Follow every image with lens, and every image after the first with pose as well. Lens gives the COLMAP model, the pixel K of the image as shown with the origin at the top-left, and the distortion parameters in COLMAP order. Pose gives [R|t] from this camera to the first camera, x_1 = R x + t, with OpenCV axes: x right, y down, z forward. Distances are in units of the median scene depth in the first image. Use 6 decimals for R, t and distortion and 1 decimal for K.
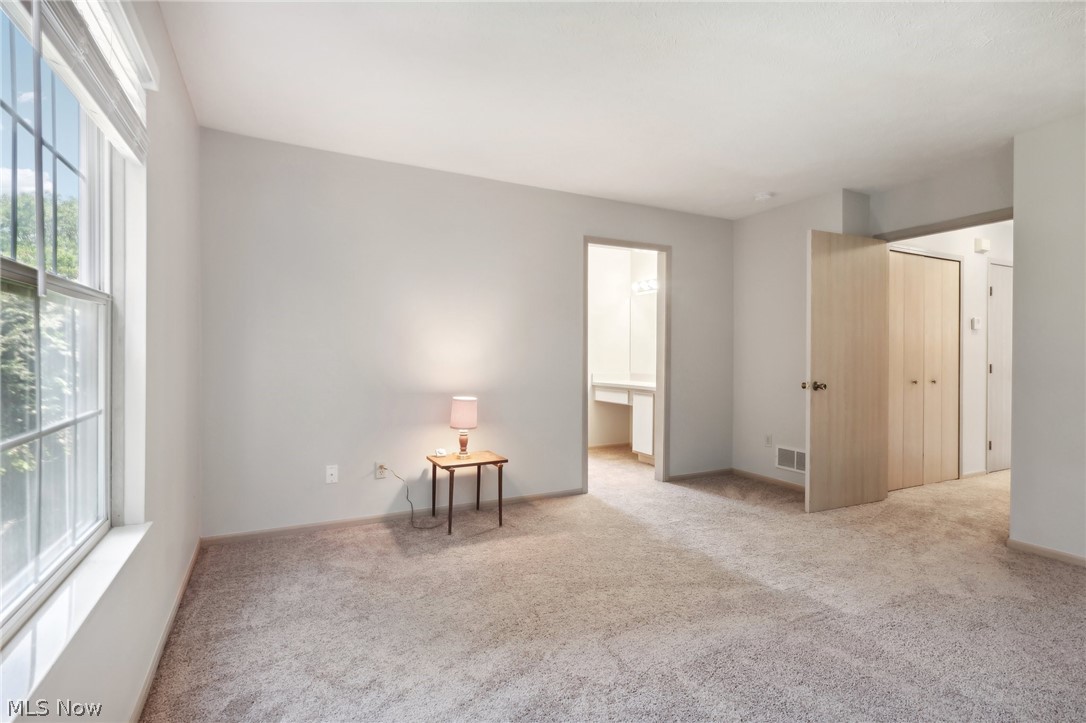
lens RADIAL K [[522.4, 0, 545.9], [0, 522.4, 351.5], [0, 0, 1]] dist [-0.004997, -0.000436]
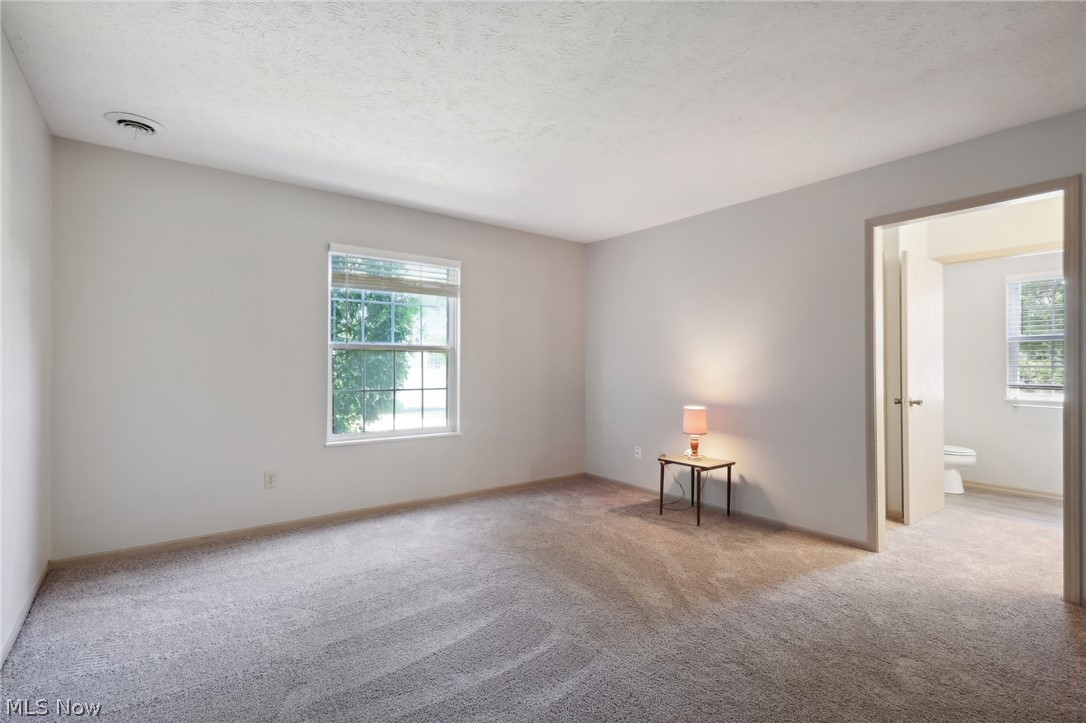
lens RADIAL K [[522.4, 0, 545.9], [0, 522.4, 351.5], [0, 0, 1]] dist [-0.004997, -0.000436]
pose [[0.164063, -0.035376, -0.985815, 0.932801], [-0.003185, 0.999333, -0.036392, 0.008210], [0.986445, 0.009111, 0.163841, 0.484689]]
